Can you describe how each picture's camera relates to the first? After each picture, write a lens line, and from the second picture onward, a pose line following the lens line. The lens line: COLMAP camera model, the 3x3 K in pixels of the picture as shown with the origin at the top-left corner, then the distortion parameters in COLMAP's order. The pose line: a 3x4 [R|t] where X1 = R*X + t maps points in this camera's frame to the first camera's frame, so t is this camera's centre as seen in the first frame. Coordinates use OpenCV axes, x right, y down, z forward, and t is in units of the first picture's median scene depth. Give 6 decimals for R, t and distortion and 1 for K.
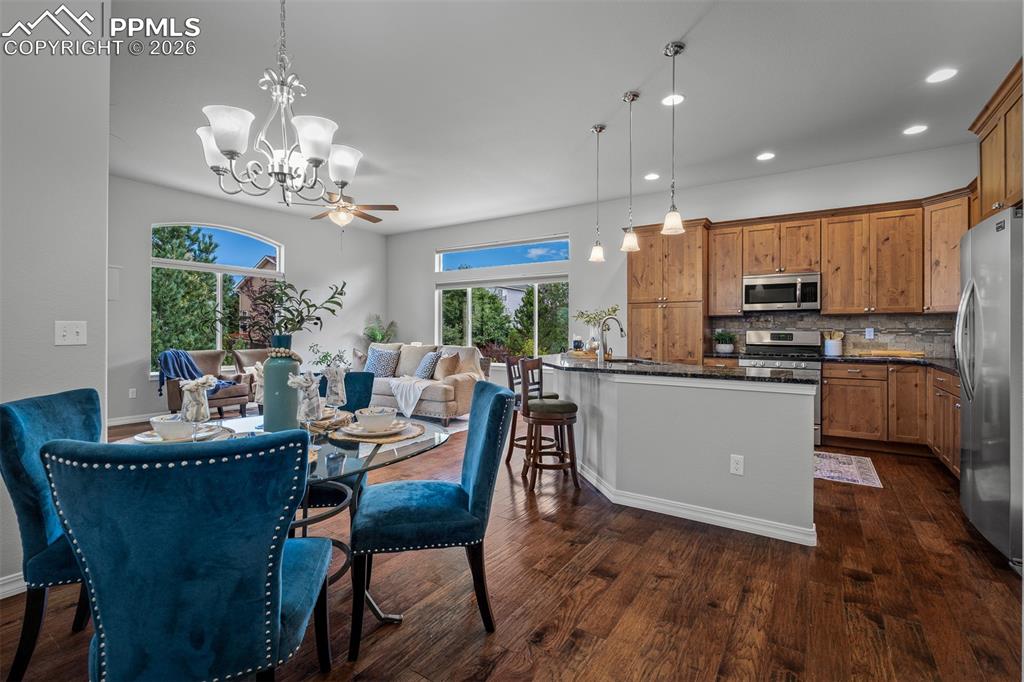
lens RADIAL K [[467.5, 0, 506.4], [0, 467.5, 329.9], [0, 0, 1]] dist [-0.002583, 0.000170]
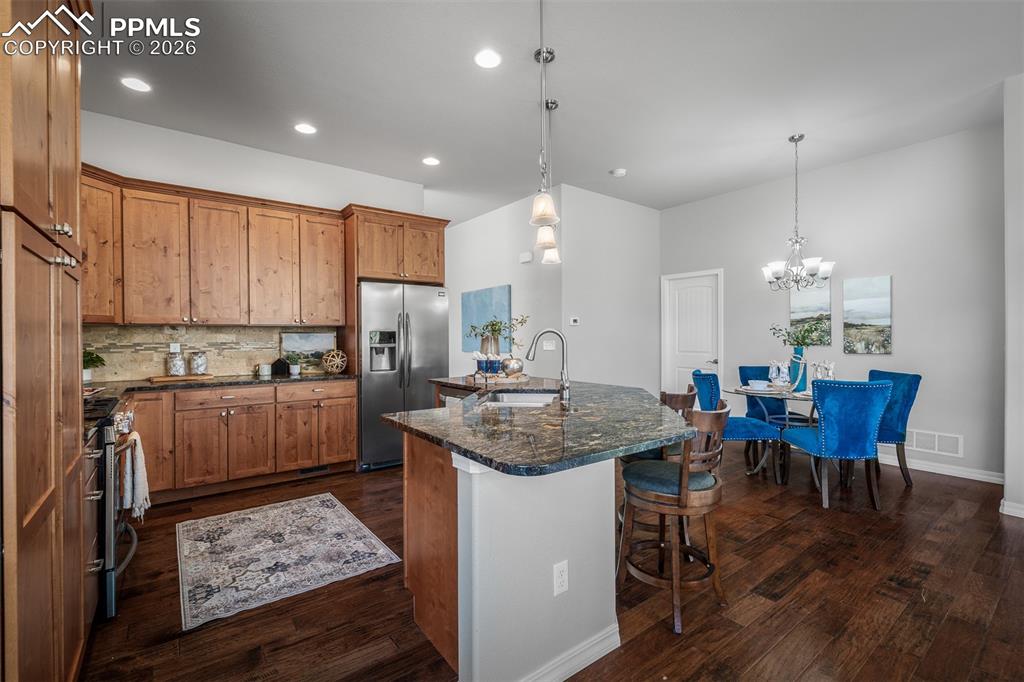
lens RADIAL K [[452.7, 0, 510.3], [0, 452.7, 338.7], [0, 0, 1]] dist [-0.003673, -0.000257]
pose [[-0.945145, -0.000847, 0.326650, 0.049263], [-0.000179, 0.999998, 0.002075, -0.012742], [-0.326651, 0.001902, -0.945143, 1.236888]]
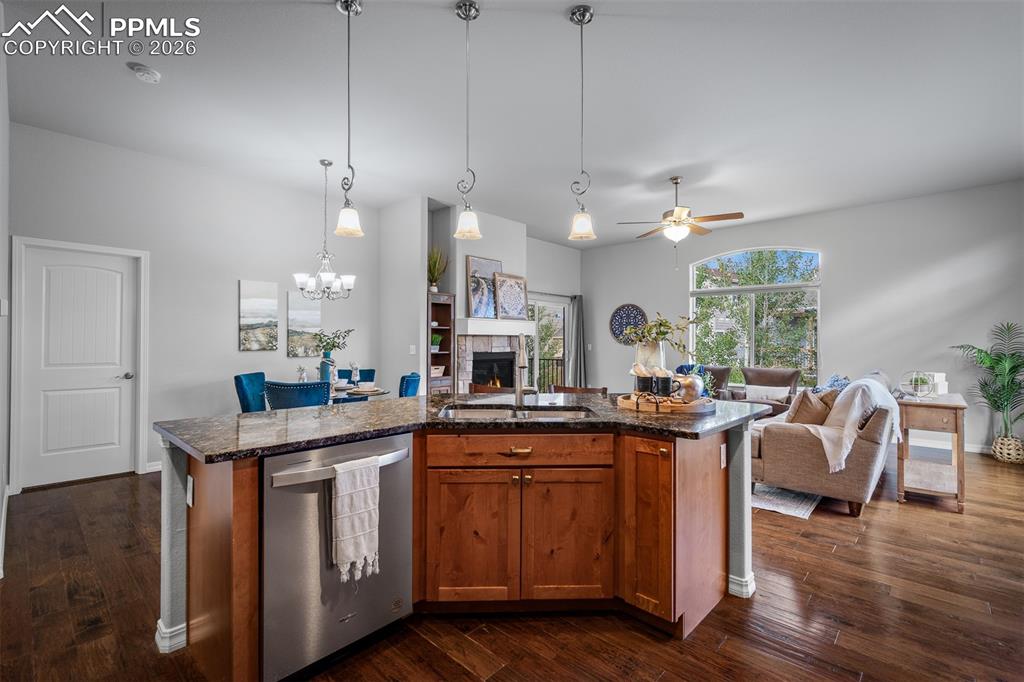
lens RADIAL K [[458.4, 0, 512.0], [0, 458.4, 338.3], [0, 0, 1]] dist [-0.002639, -0.000119]
pose [[-0.156119, -0.010780, -0.987679, 0.641021], [-0.000848, 0.999942, -0.010780, -0.013279], [0.987738, -0.000845, -0.156119, 0.823824]]
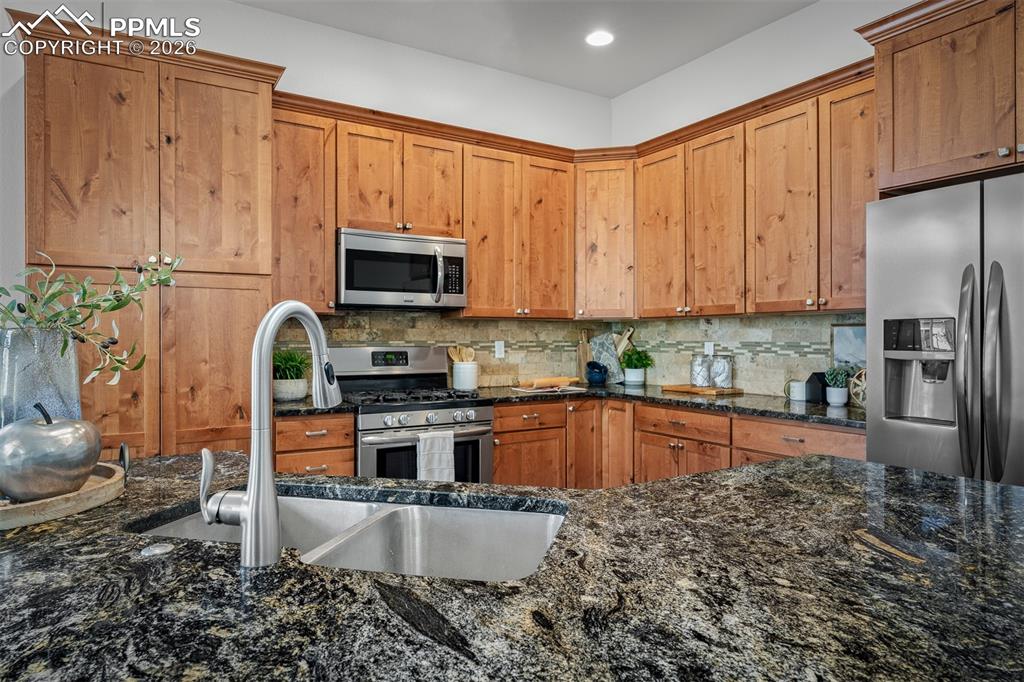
lens RADIAL K [[629.1, 0, 508.8], [0, 629.1, 336.5], [0, 0, 1]] dist [-0.001782, 0.000406]
pose [[0.416952, -0.003582, 0.908921, 0.019740], [-0.001989, 0.999986, 0.004854, -0.013557], [-0.908926, -0.003832, 0.416939, 0.617785]]
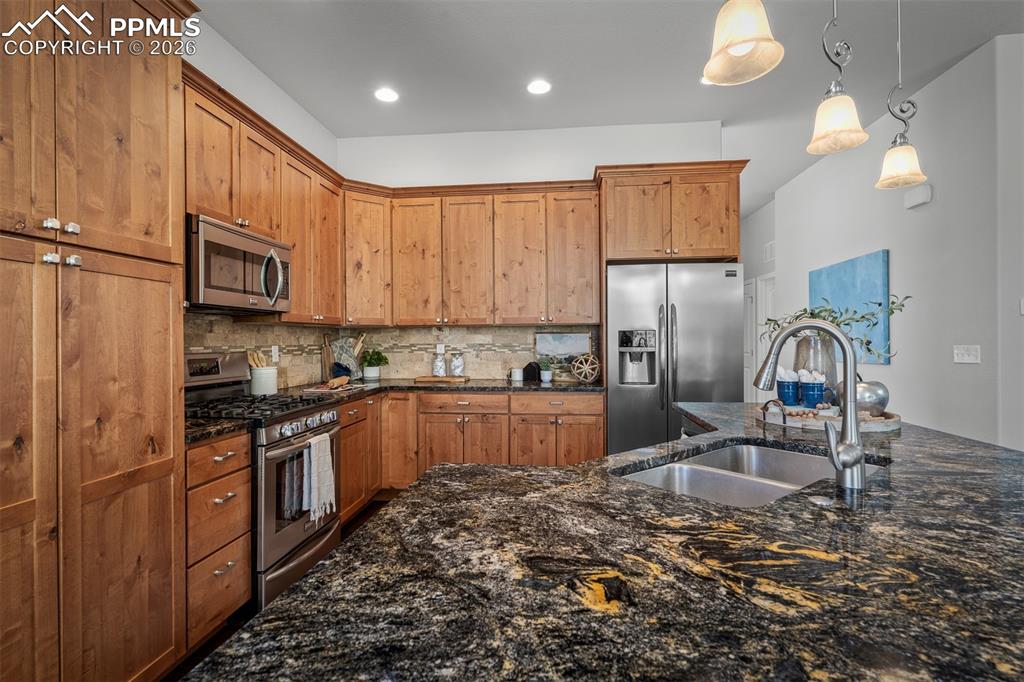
lens RADIAL K [[496.9, 0, 509.0], [0, 496.9, 339.7], [0, 0, 1]] dist [-0.001735, 0.000108]
pose [[-0.460598, -0.003701, 0.887601, 0.026593], [-0.001273, 0.999993, 0.003509, -0.014246], [-0.887608, 0.000486, -0.460599, 0.994820]]
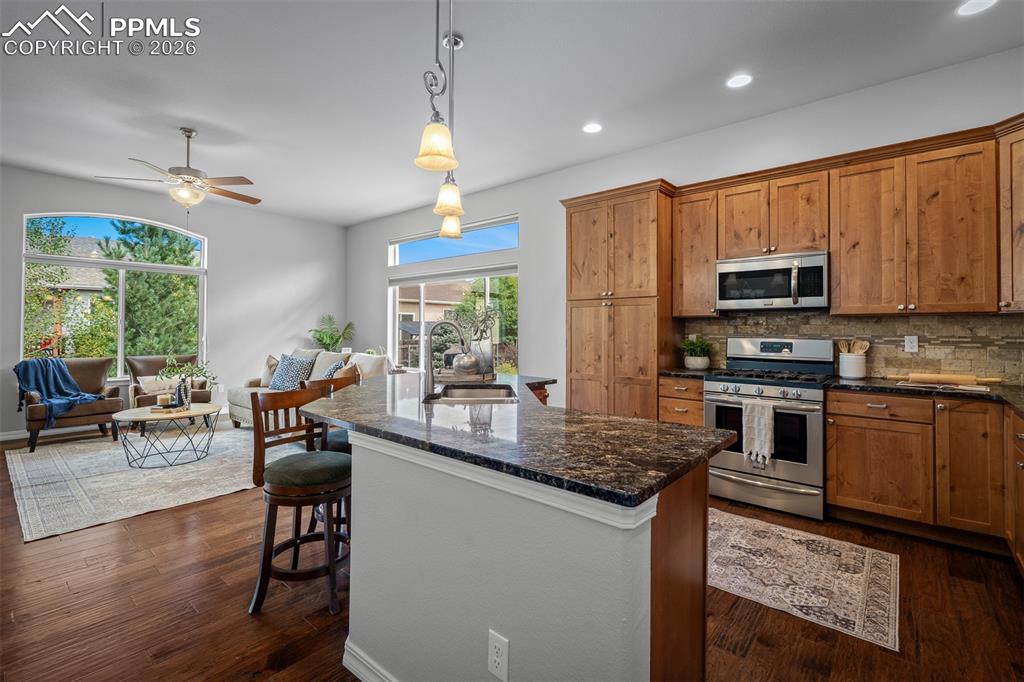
lens RADIAL K [[458.8, 0, 513.2], [0, 458.8, 322.8], [0, 0, 1]] dist [-0.003969, -0.000219]
pose [[0.992775, -0.001854, -0.119978, 0.296855], [0.000732, 0.999956, -0.009395, -0.015745], [0.119990, 0.009239, 0.992732, 0.295175]]
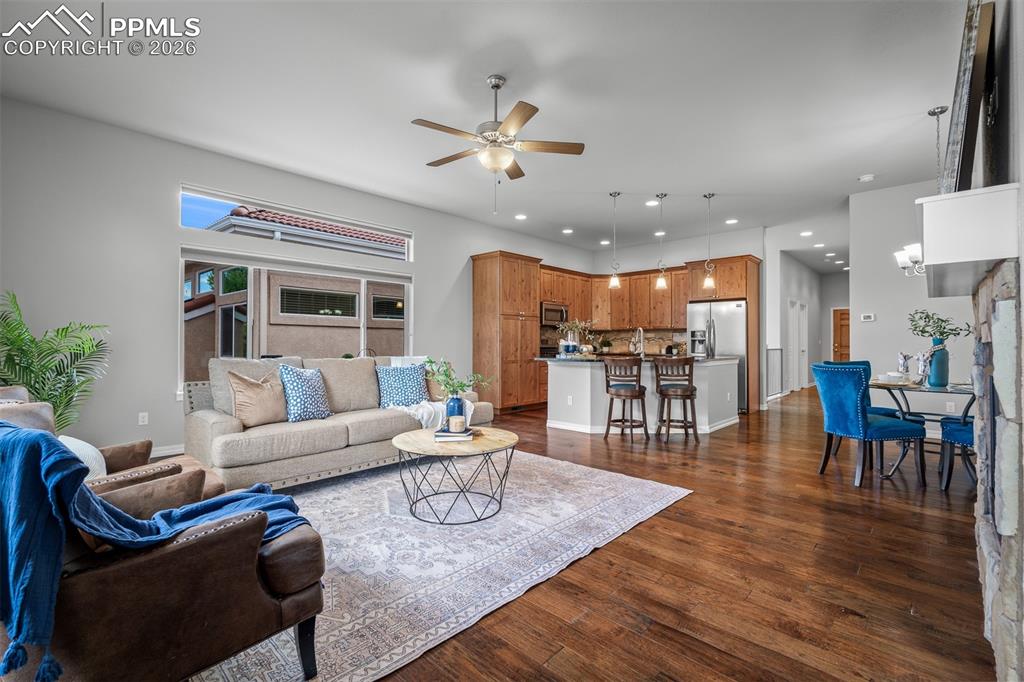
lens RADIAL K [[452.7, 0, 510.3], [0, 452.7, 338.7], [0, 0, 1]] dist [-0.003673, -0.000257]
pose [[0.170032, 0.005381, 0.985424, -0.982206], [-0.006066, 0.999972, -0.004413, 0.011000], [-0.985420, -0.005228, 0.170059, 0.884960]]
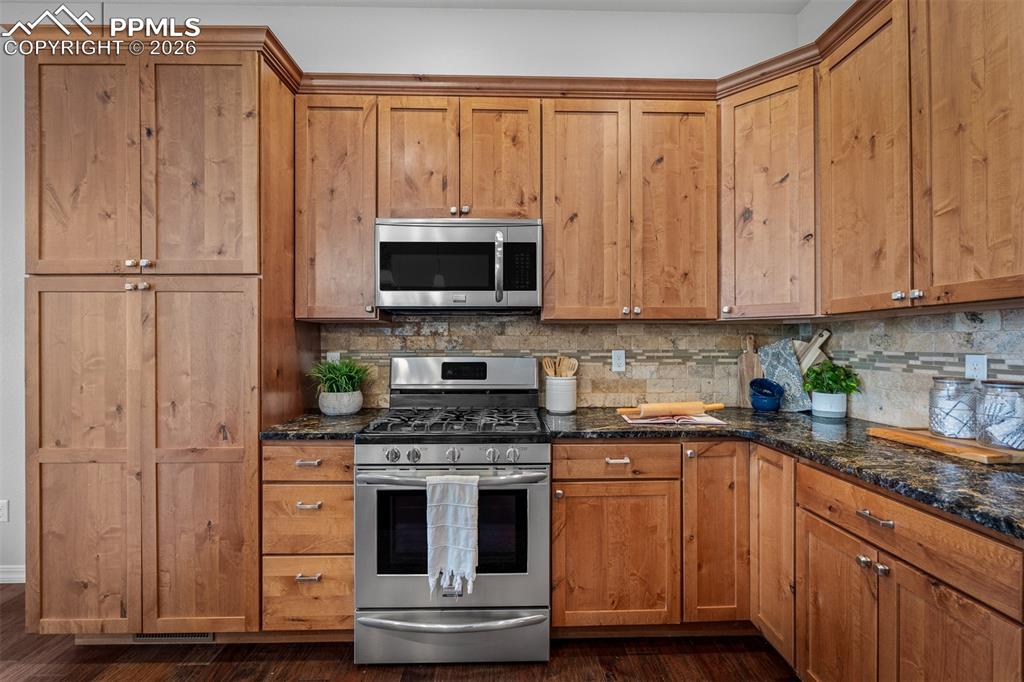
lens RADIAL K [[456.3, 0, 512.3], [0, 456.3, 343.3], [0, 0, 1]] dist [-0.003626, -0.000323]
pose [[0.816504, -0.005283, 0.577316, 0.392933], [0.002544, 0.999981, 0.005553, -0.013664], [-0.577335, -0.003065, 0.816502, 0.647254]]
